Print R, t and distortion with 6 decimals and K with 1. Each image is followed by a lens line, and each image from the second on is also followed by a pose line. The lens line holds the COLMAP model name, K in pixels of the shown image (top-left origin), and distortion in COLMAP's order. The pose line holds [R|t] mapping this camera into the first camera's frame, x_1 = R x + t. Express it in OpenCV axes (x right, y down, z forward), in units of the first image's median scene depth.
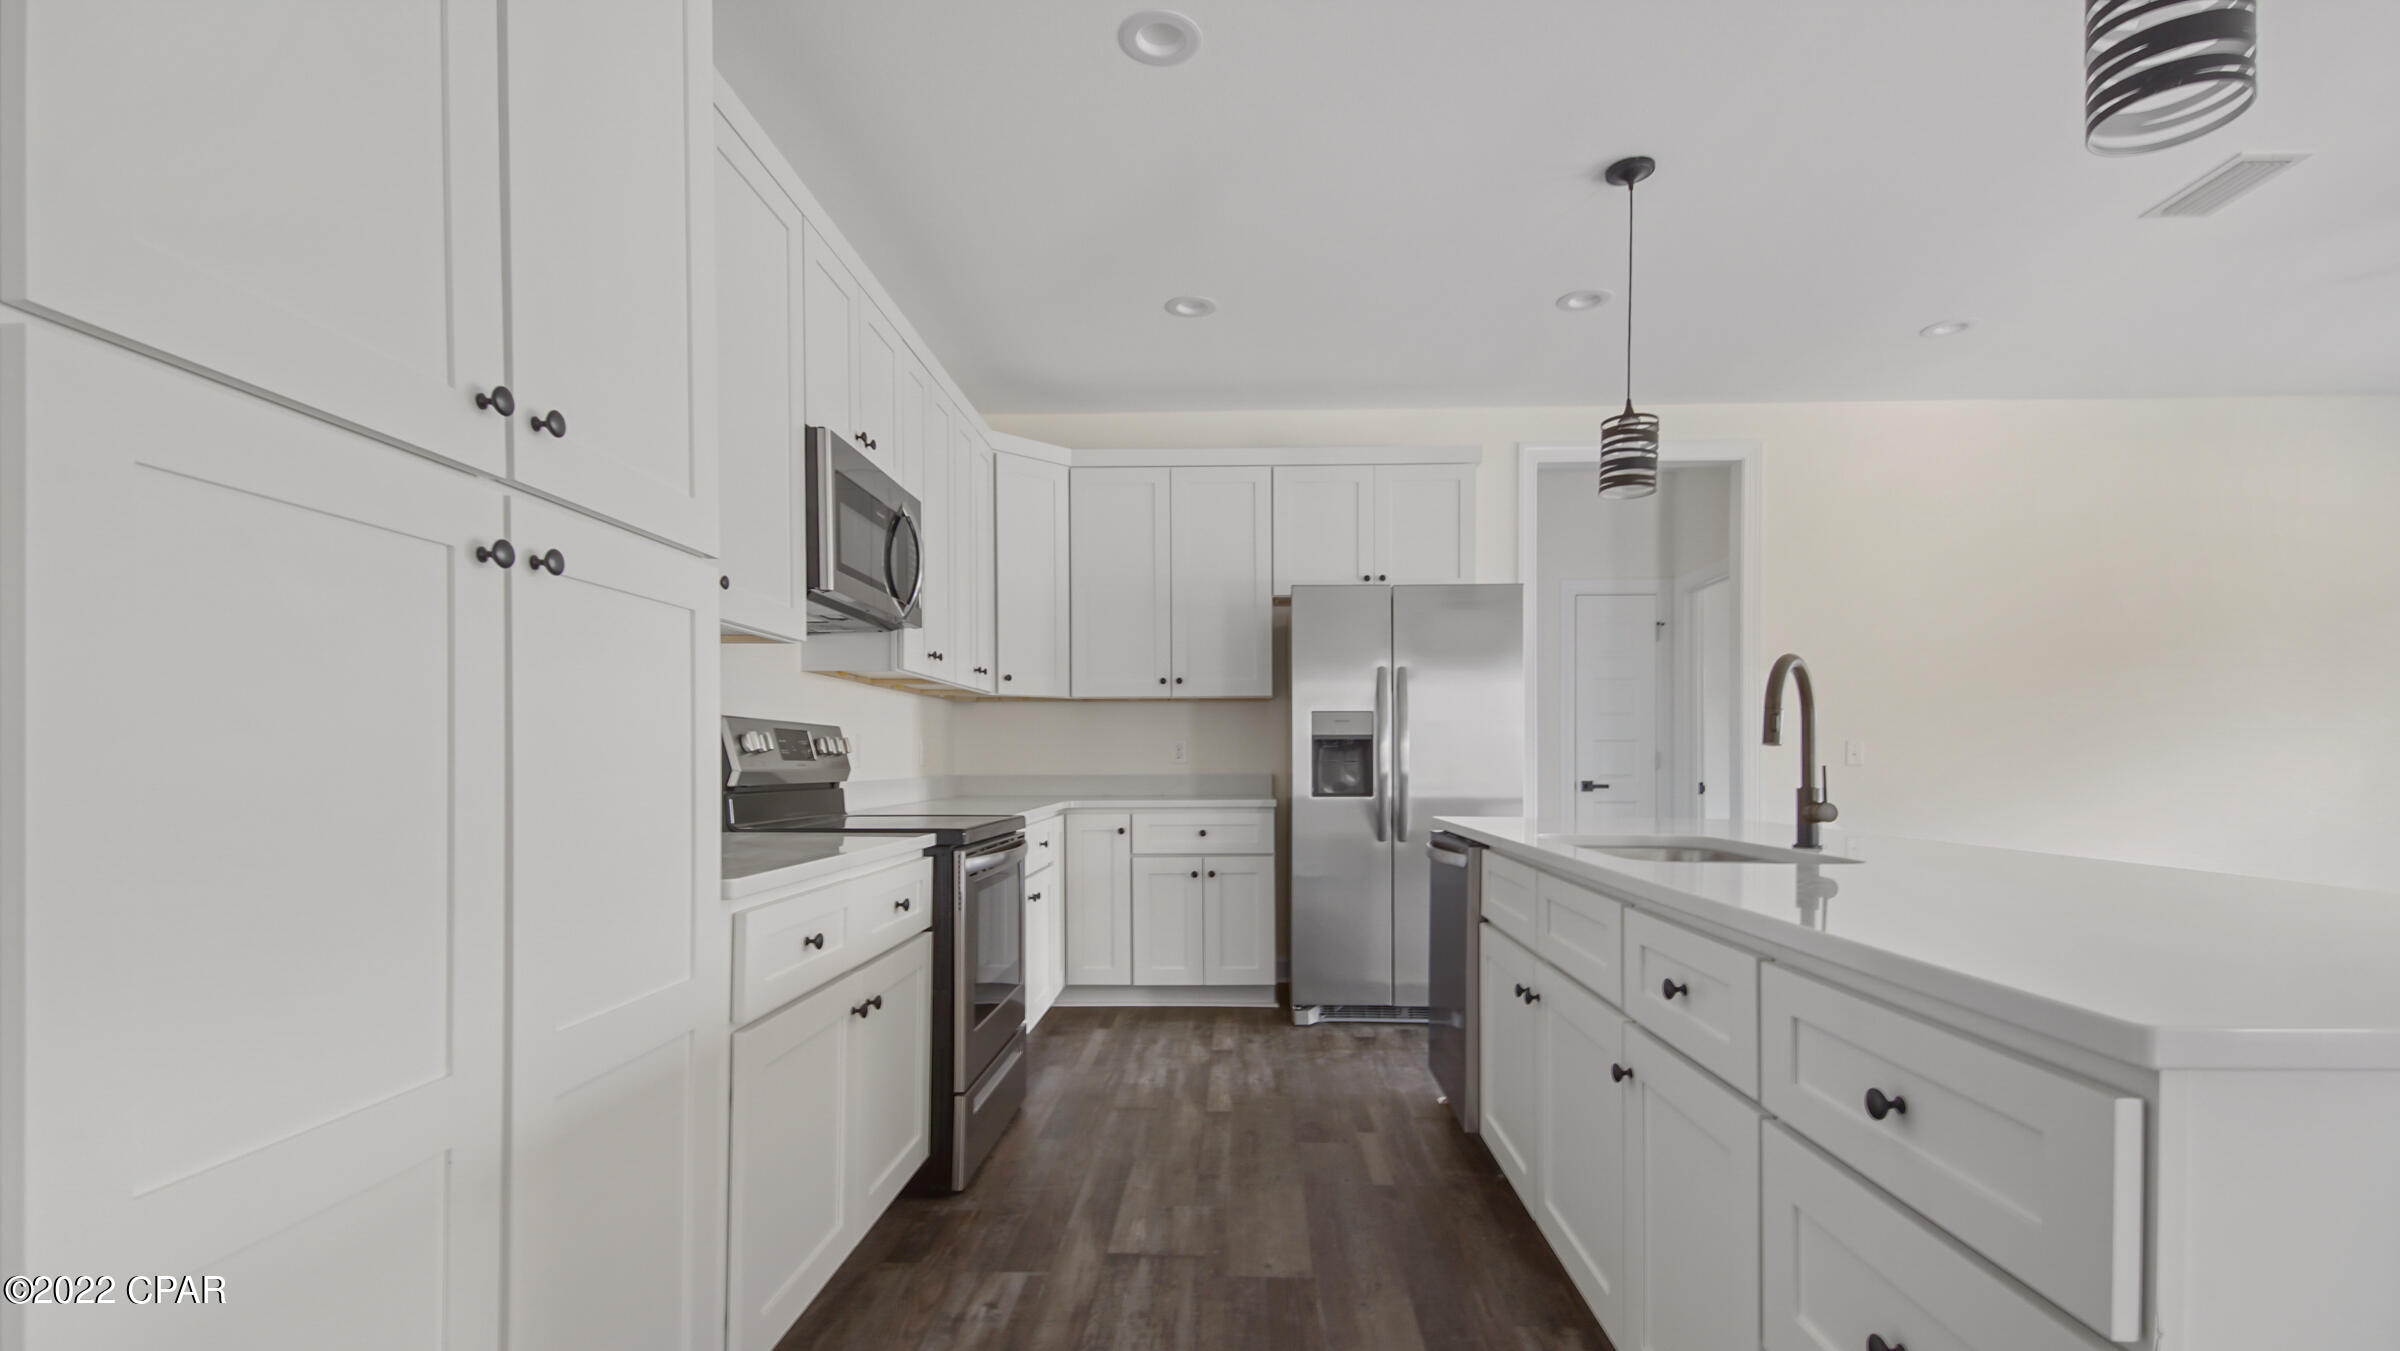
lens RADIAL K [[1079.1, 0, 1200.0], [0, 1079.1, 765.6], [0, 0, 1]] dist [0.022910, -0.011816]
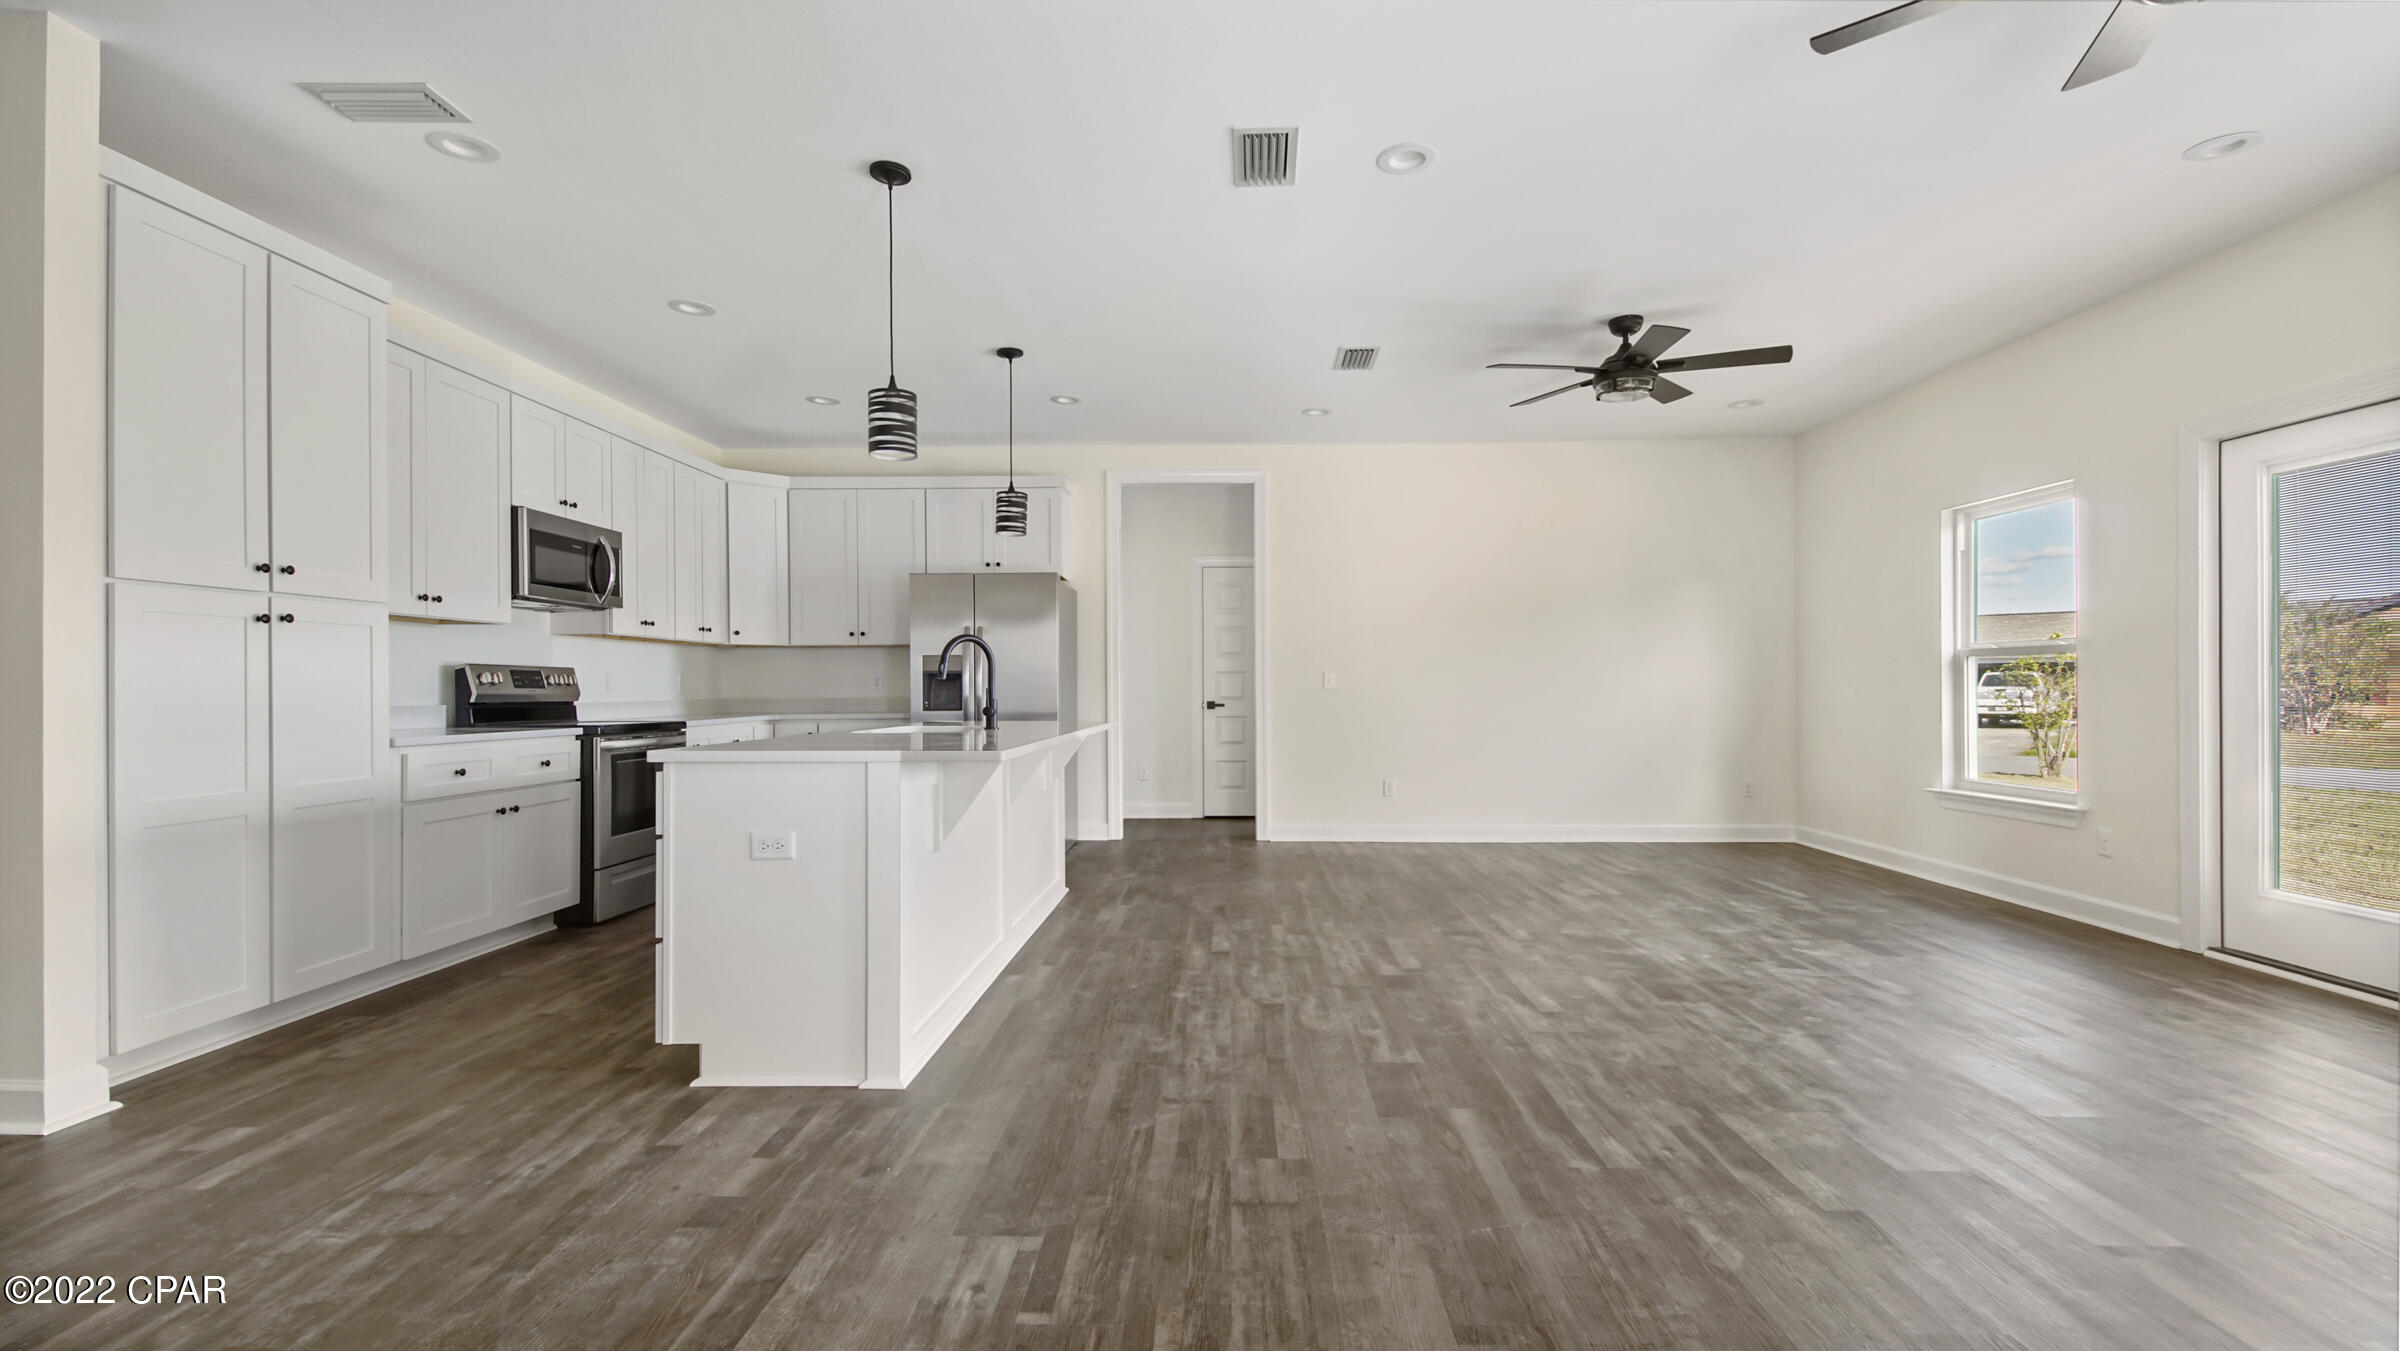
lens RADIAL K [[1079.1, 0, 1240.5], [0, 1079.1, 681.5], [0, 0, 1]] dist [0.022910, -0.011816]
pose [[0.999766, -0.004811, 0.021090, 0.562619], [0.005076, 0.999908, -0.012570, 0.009099], [-0.021028, 0.012674, 0.999699, -0.585823]]
